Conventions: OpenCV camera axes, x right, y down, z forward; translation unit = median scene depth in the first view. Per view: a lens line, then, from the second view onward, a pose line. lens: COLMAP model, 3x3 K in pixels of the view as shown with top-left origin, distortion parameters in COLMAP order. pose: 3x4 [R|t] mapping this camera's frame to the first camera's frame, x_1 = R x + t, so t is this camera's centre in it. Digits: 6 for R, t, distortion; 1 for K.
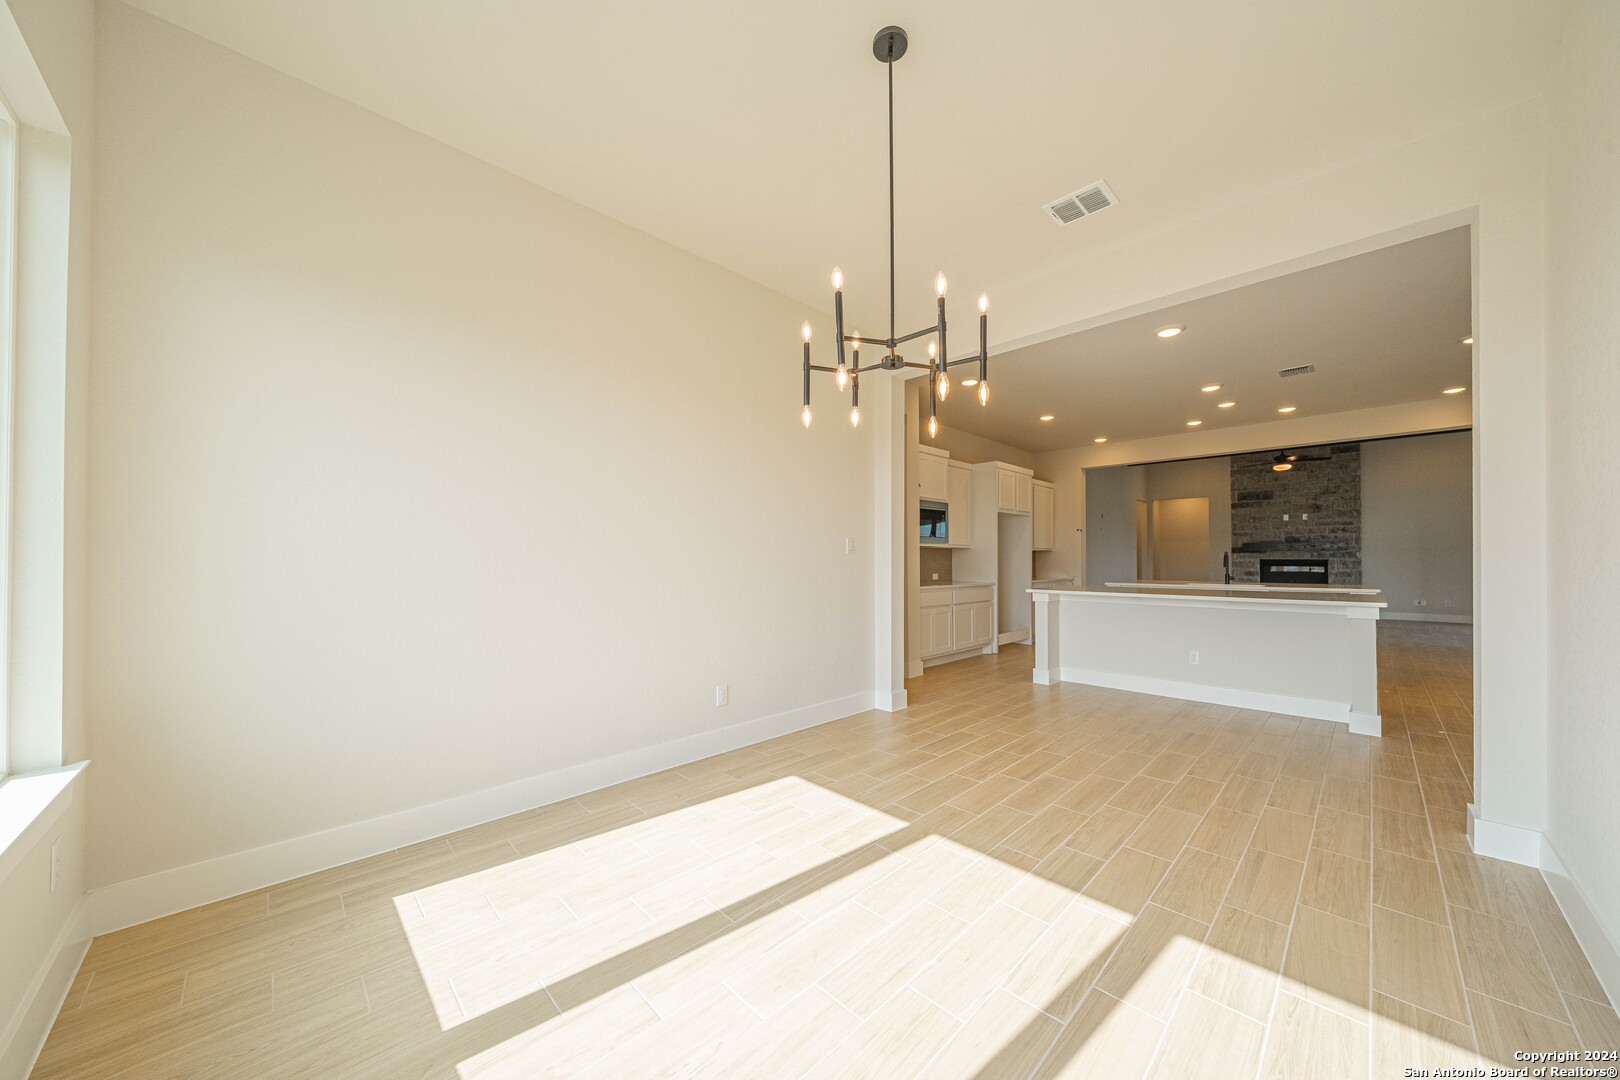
lens RADIAL K [[557.7, 0, 804.1], [0, 557.7, 553.9], [0, 0, 1]] dist [-0.000480, -0.000187]
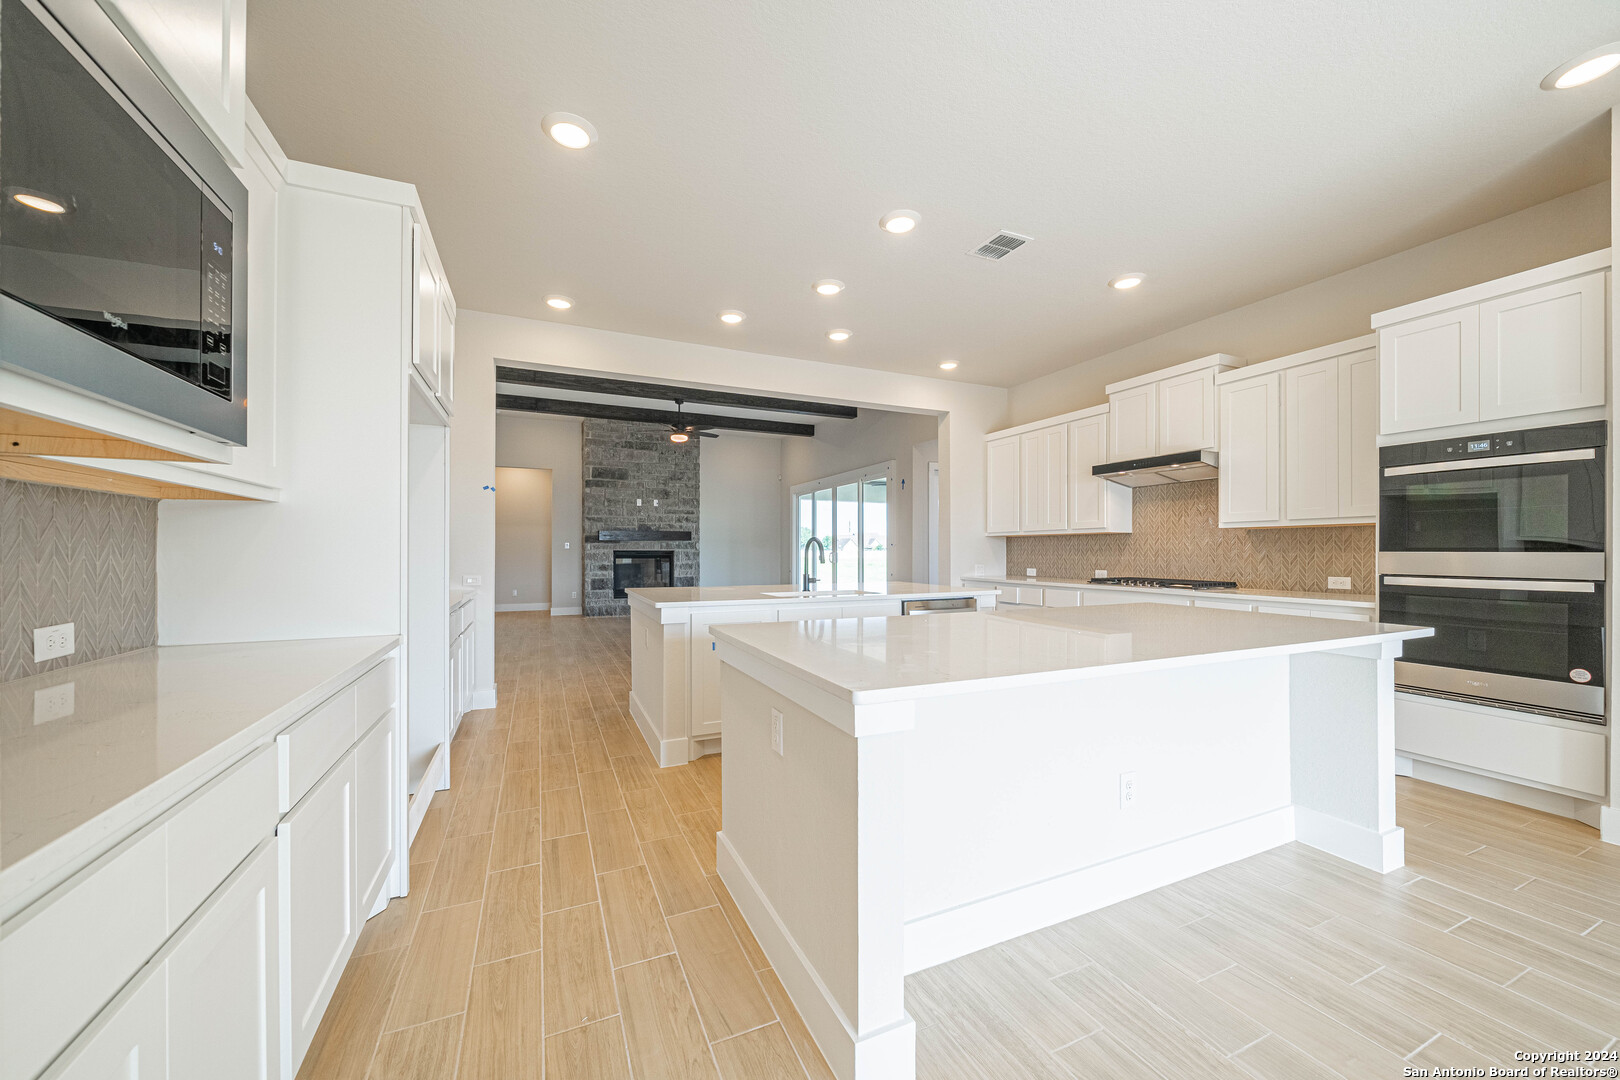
lens RADIAL K [[603.6, 0, 810.9], [0, 603.6, 548.6], [0, 0, 1]] dist [-0.001719, 0.000122]
pose [[0.355619, 0.005825, 0.934613, 0.084217], [-0.011287, 0.999934, -0.001937, 0.005800], [-0.934563, -0.009860, 0.355661, 0.427570]]
